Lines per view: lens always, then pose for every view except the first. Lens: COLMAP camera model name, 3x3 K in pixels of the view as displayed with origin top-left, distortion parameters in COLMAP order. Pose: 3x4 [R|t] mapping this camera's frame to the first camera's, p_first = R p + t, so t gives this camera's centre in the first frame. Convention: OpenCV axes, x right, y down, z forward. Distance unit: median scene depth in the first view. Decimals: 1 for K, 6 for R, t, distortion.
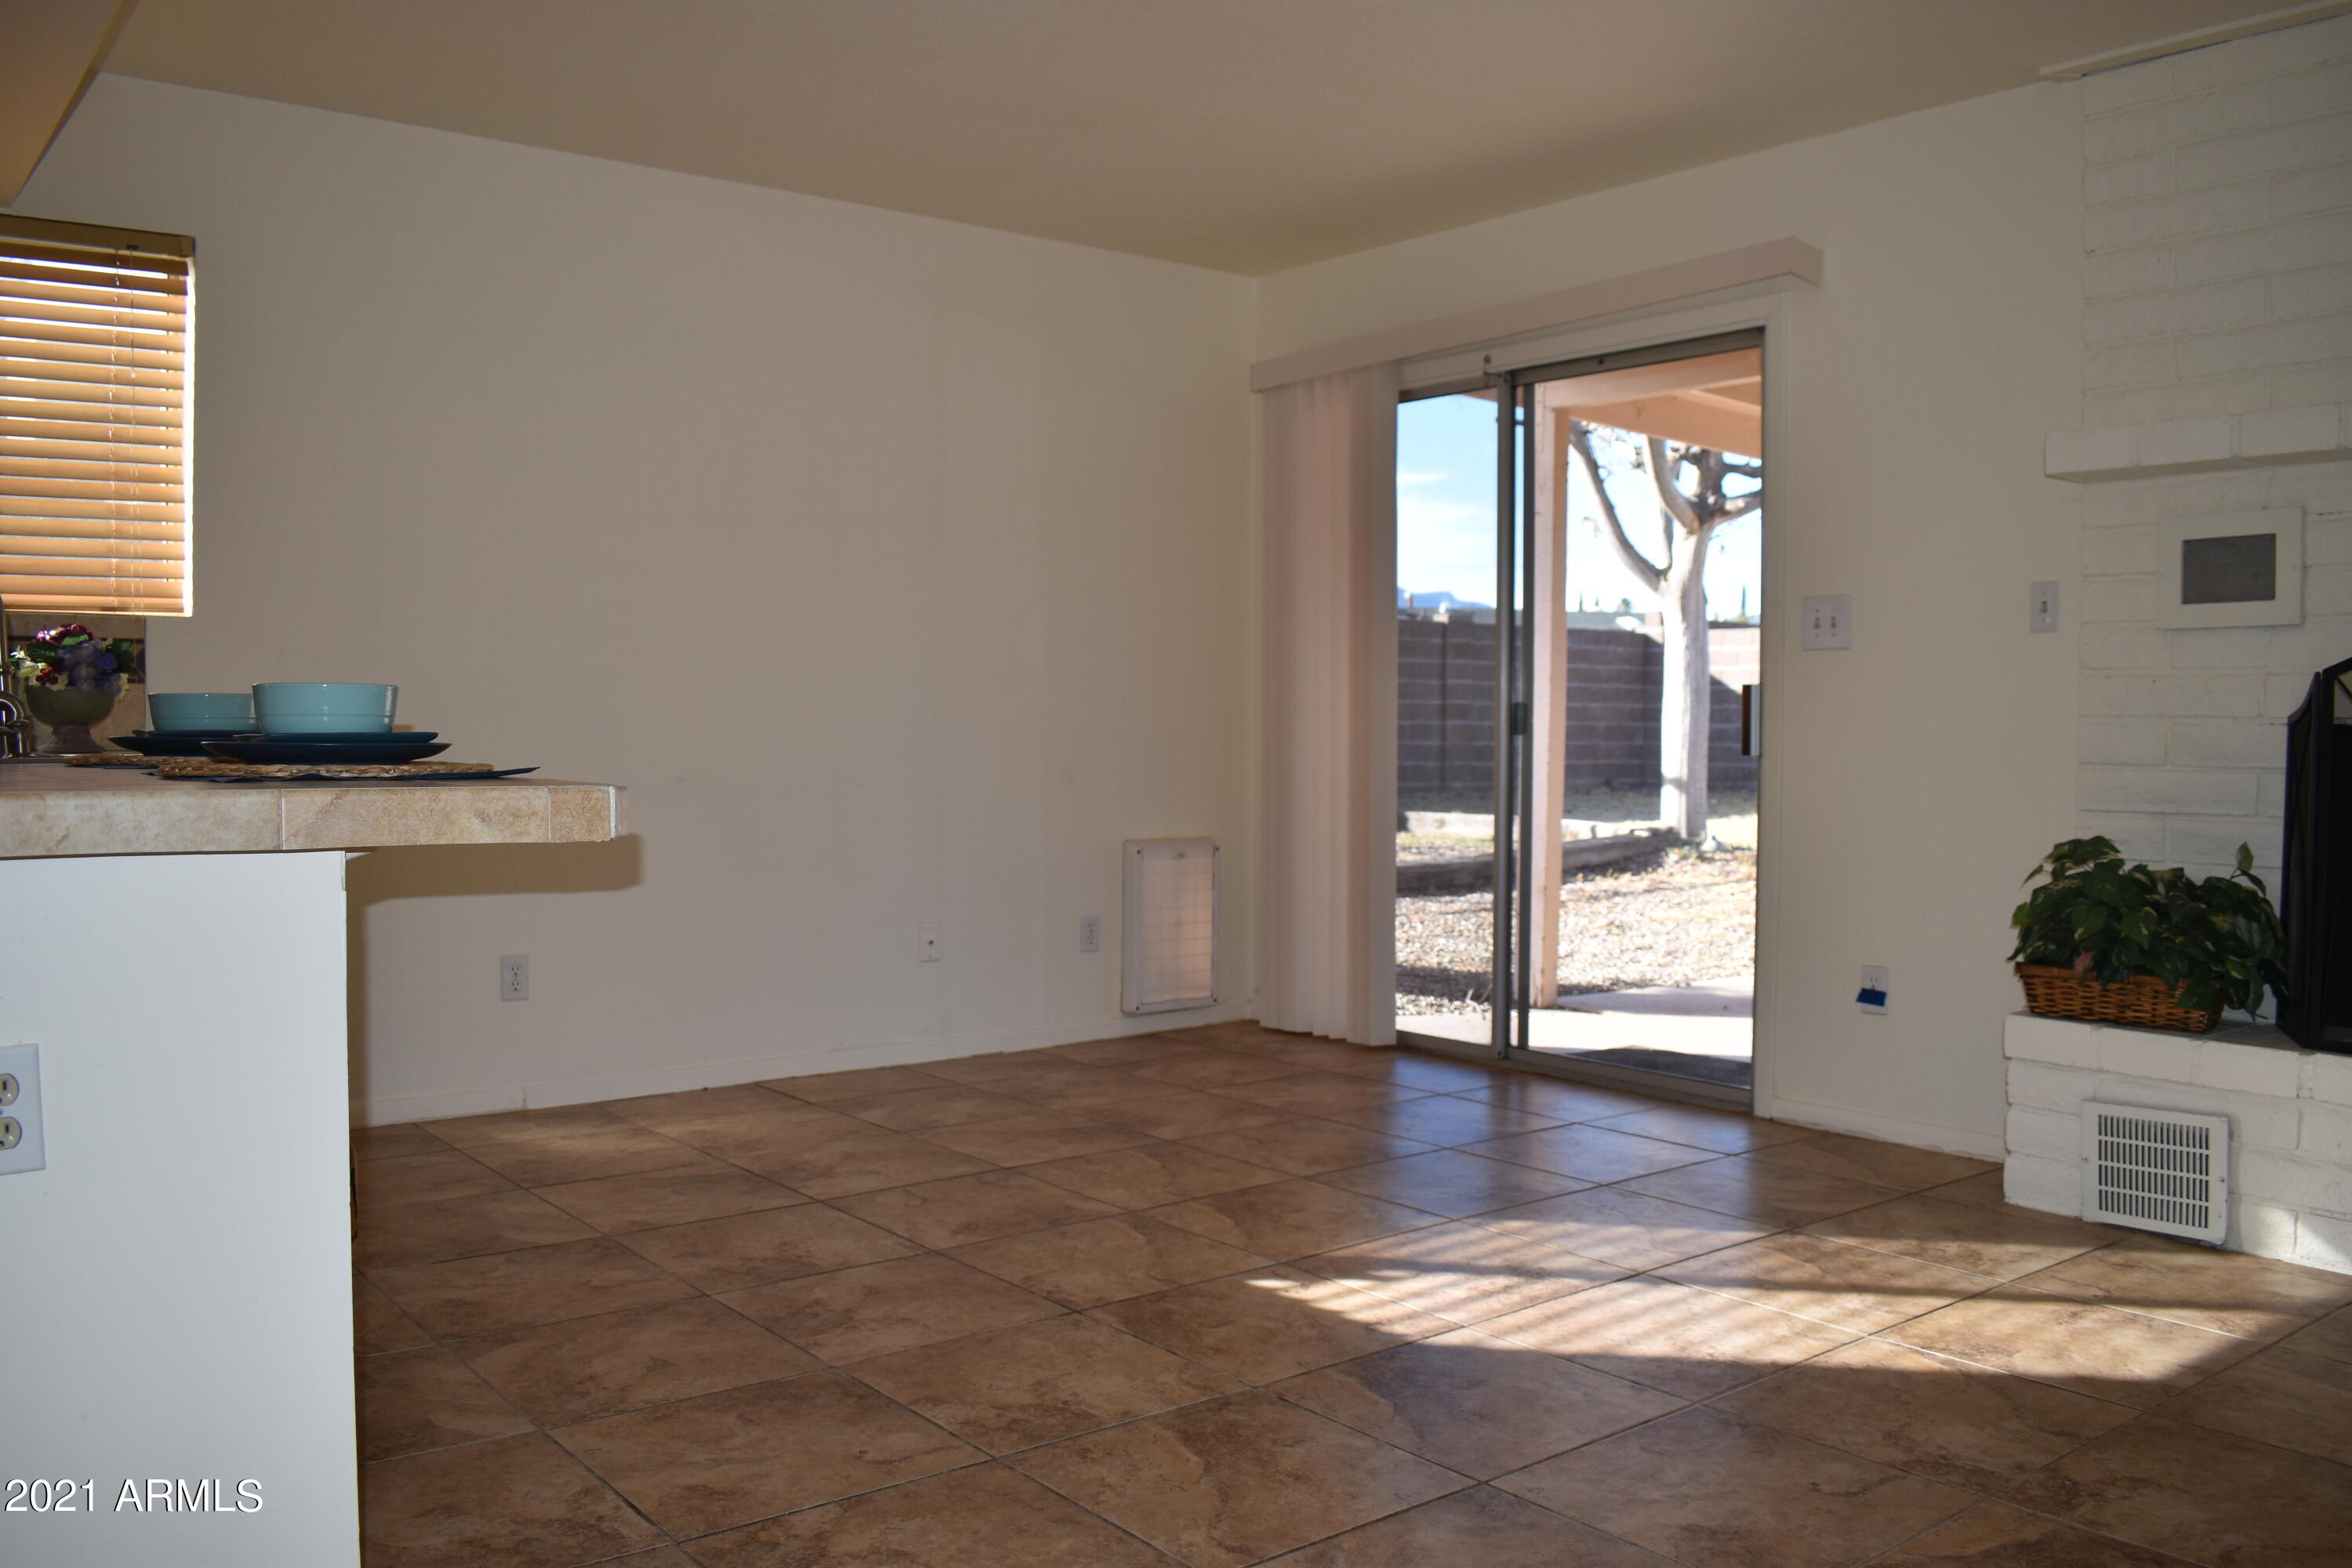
lens RADIAL K [[1881.4, 0, 1210.3], [0, 1881.4, 784.3], [0, 0, 1]] dist [-0.108051, 0.006942]
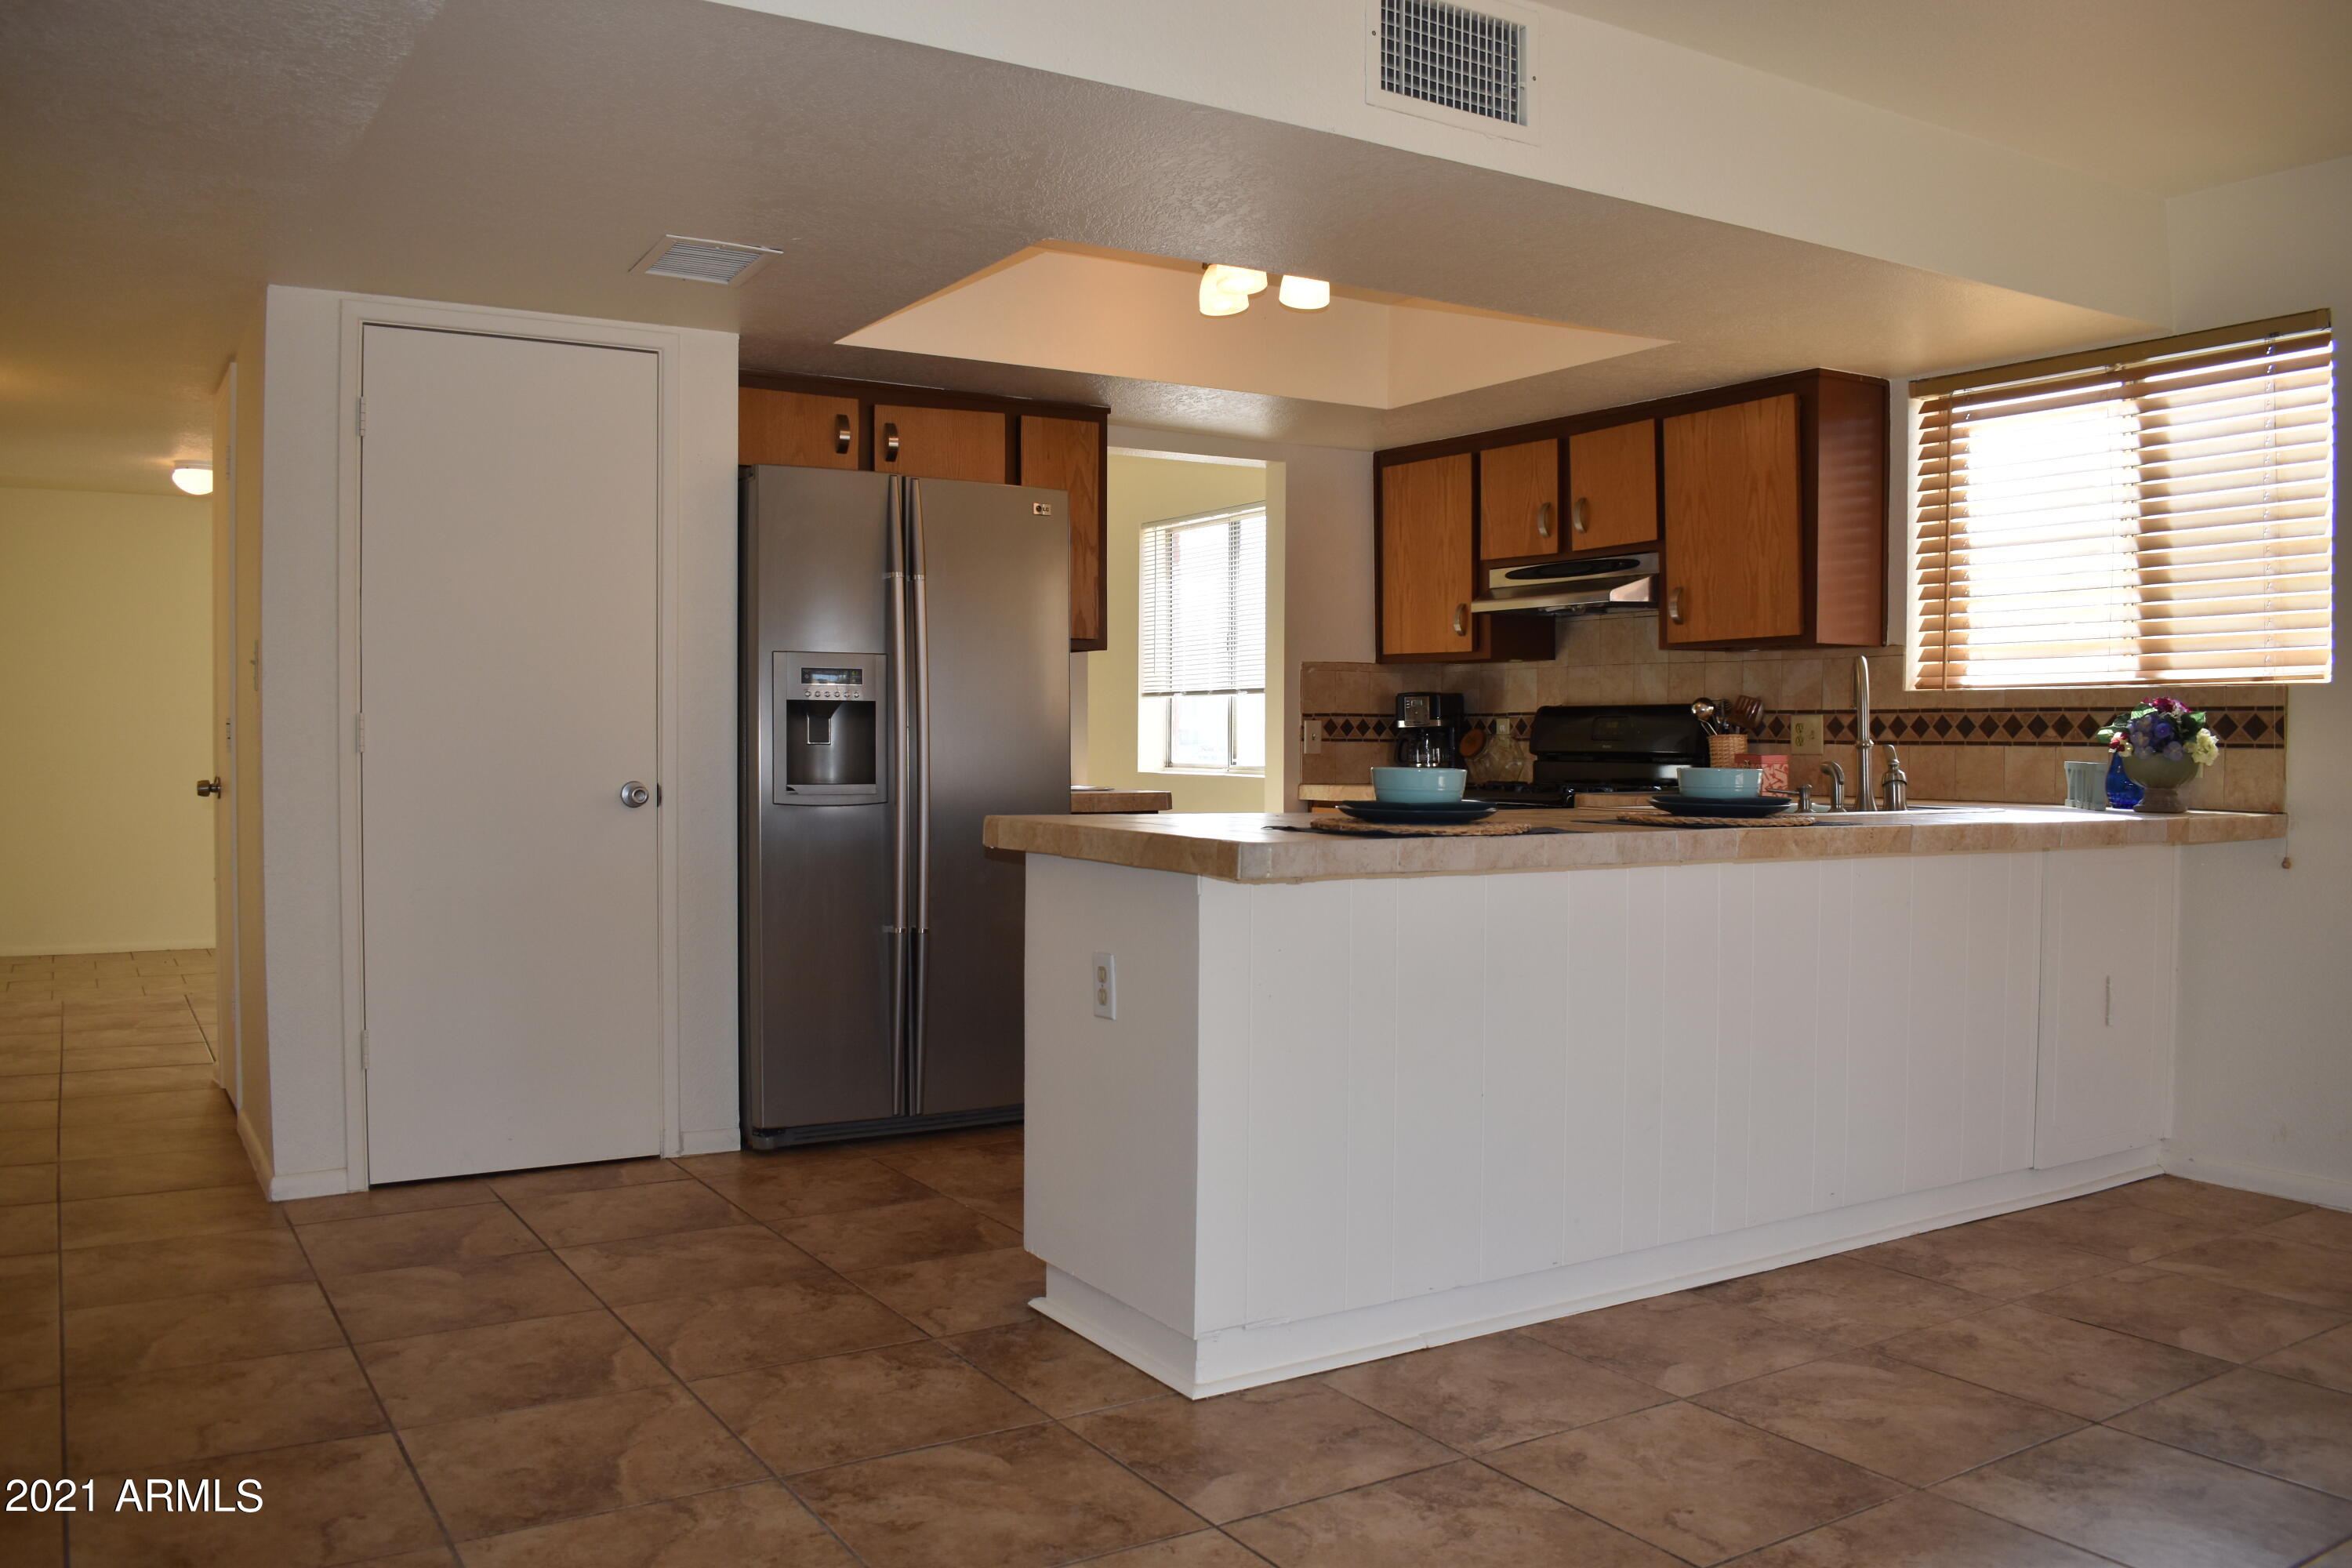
lens RADIAL K [[1881.4, 0, 1210.3], [0, 1881.4, 784.3], [0, 0, 1]] dist [-0.108051, 0.006942]
pose [[-0.122688, 0.016795, -0.992303, 0.724717], [-0.037215, 0.999076, 0.021511, -0.048096], [0.991747, 0.039567, -0.121950, 0.713558]]
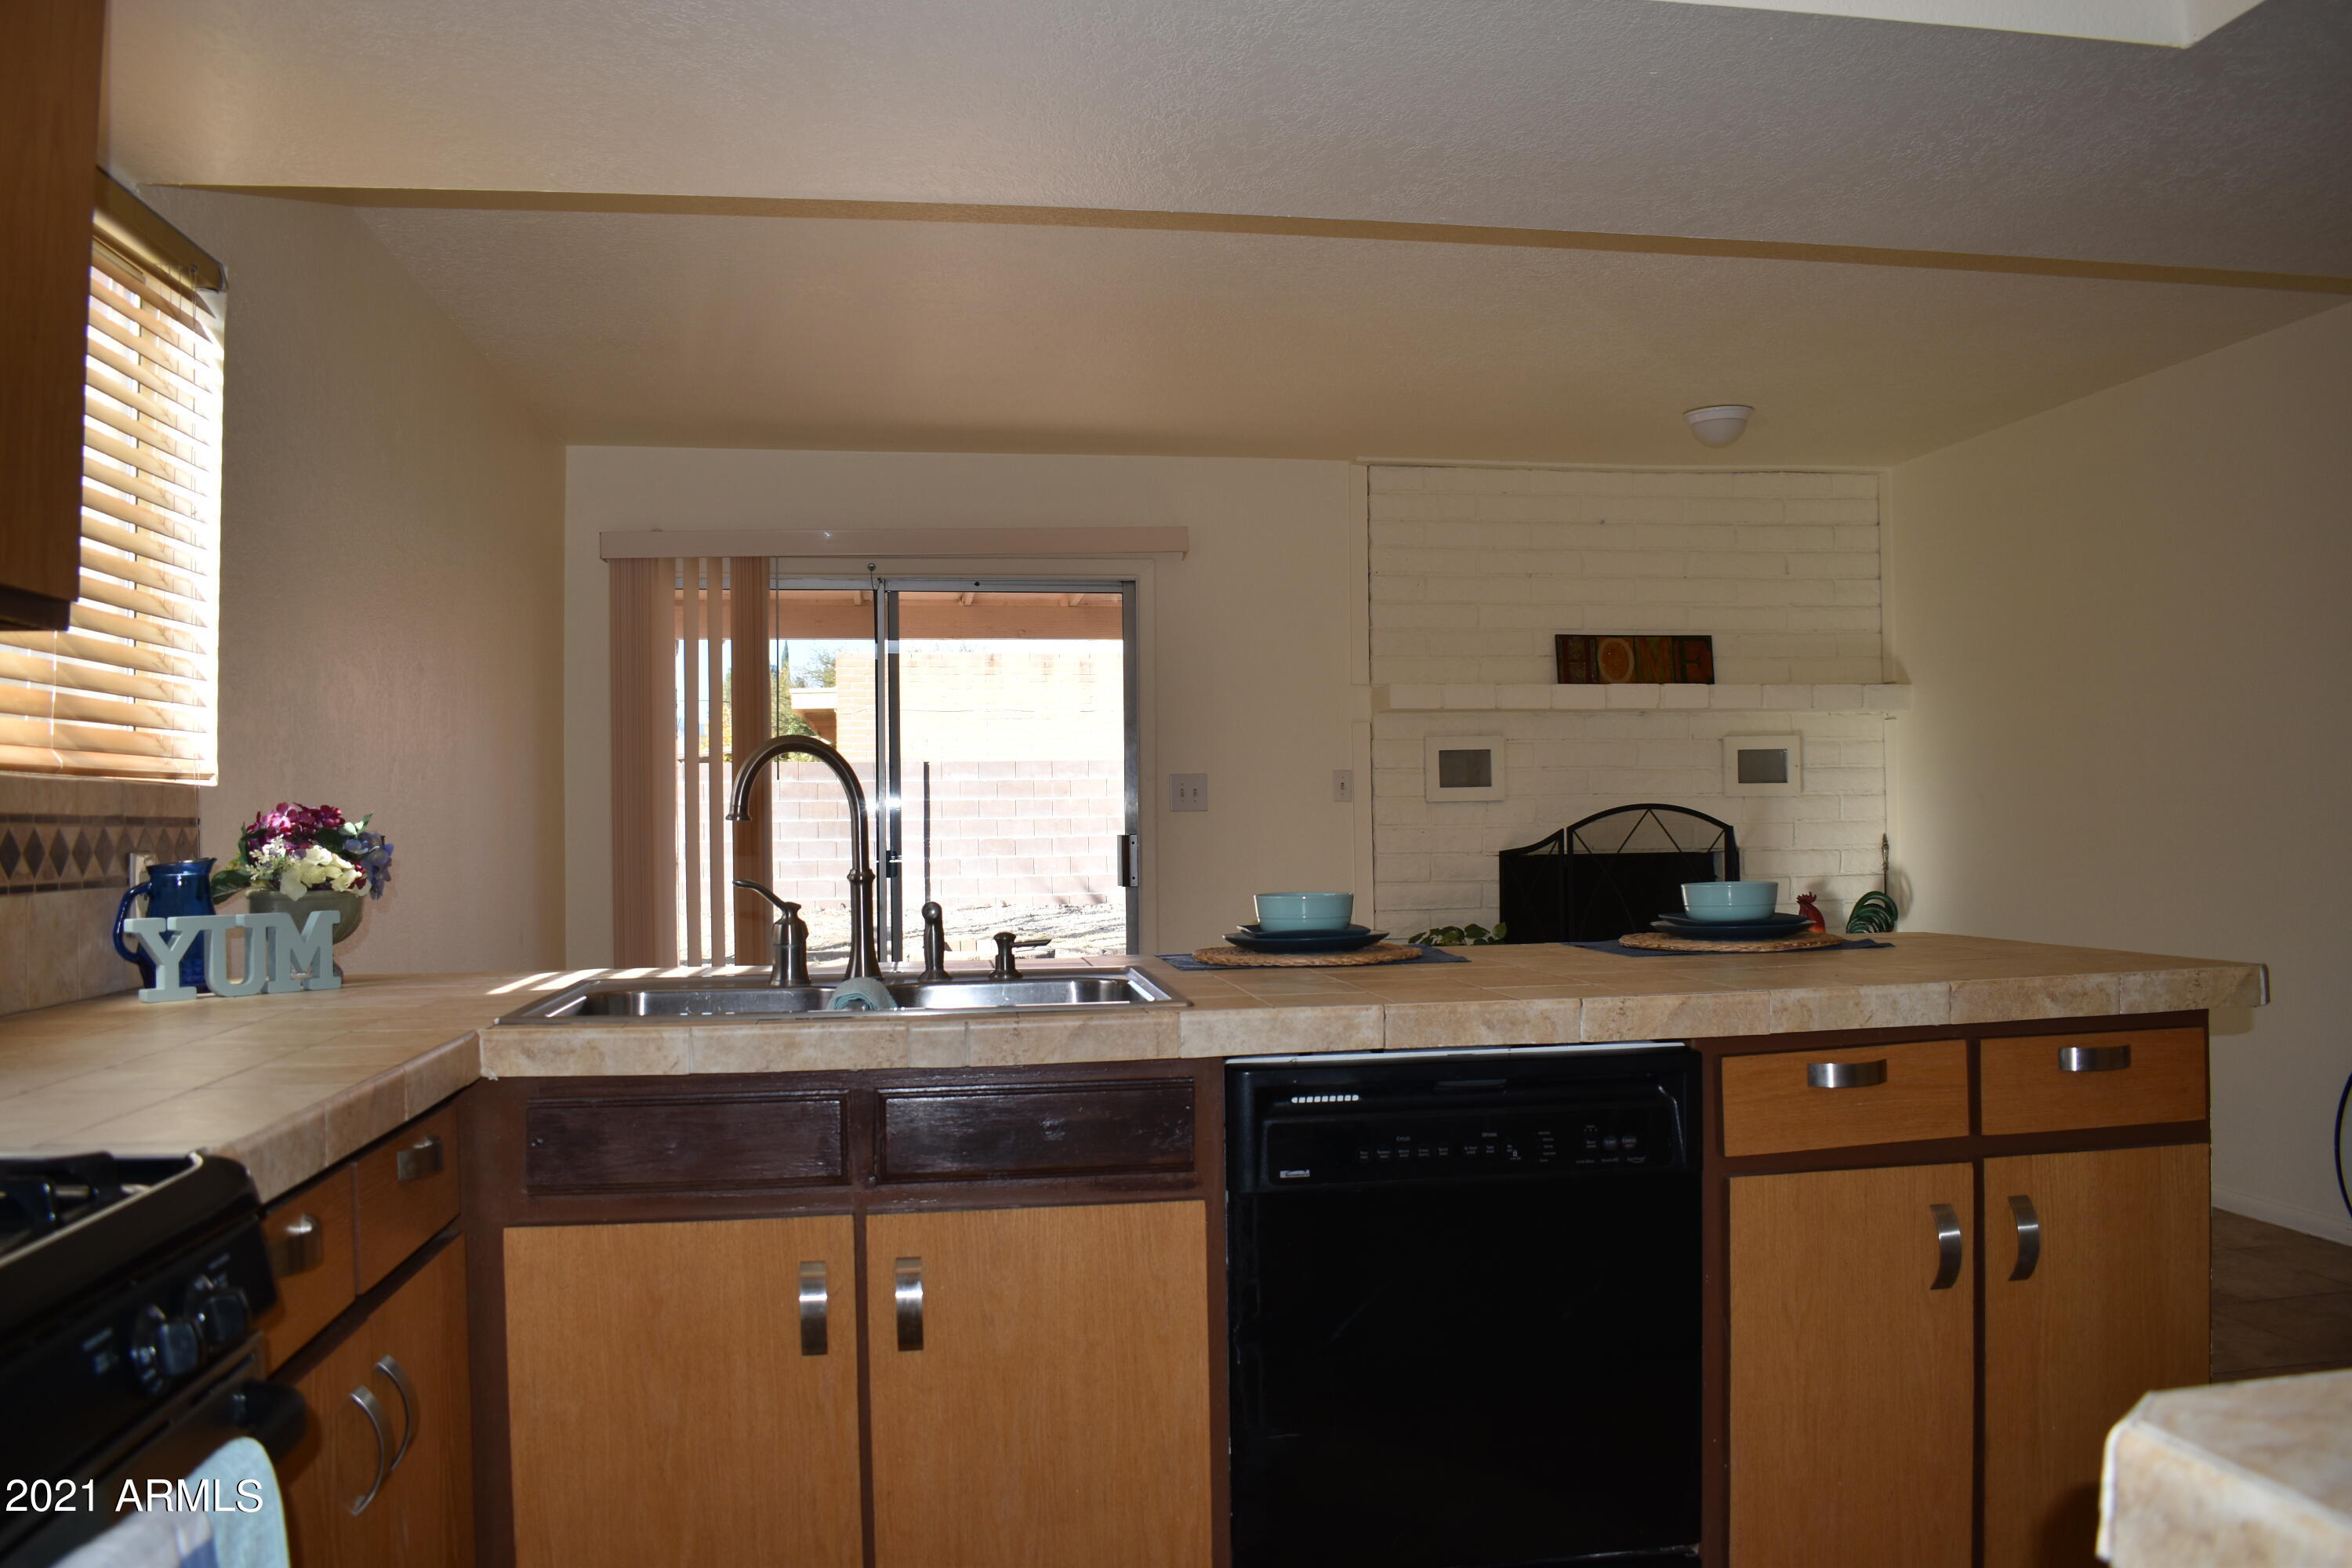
lens RADIAL K [[1881.4, 0, 1210.3], [0, 1881.4, 784.3], [0, 0, 1]] dist [-0.108051, 0.006942]
pose [[0.492216, 0.004849, 0.870459, -1.393602], [0.037530, 0.998936, -0.026786, -0.083137], [-0.869664, 0.045853, 0.491511, 0.432313]]
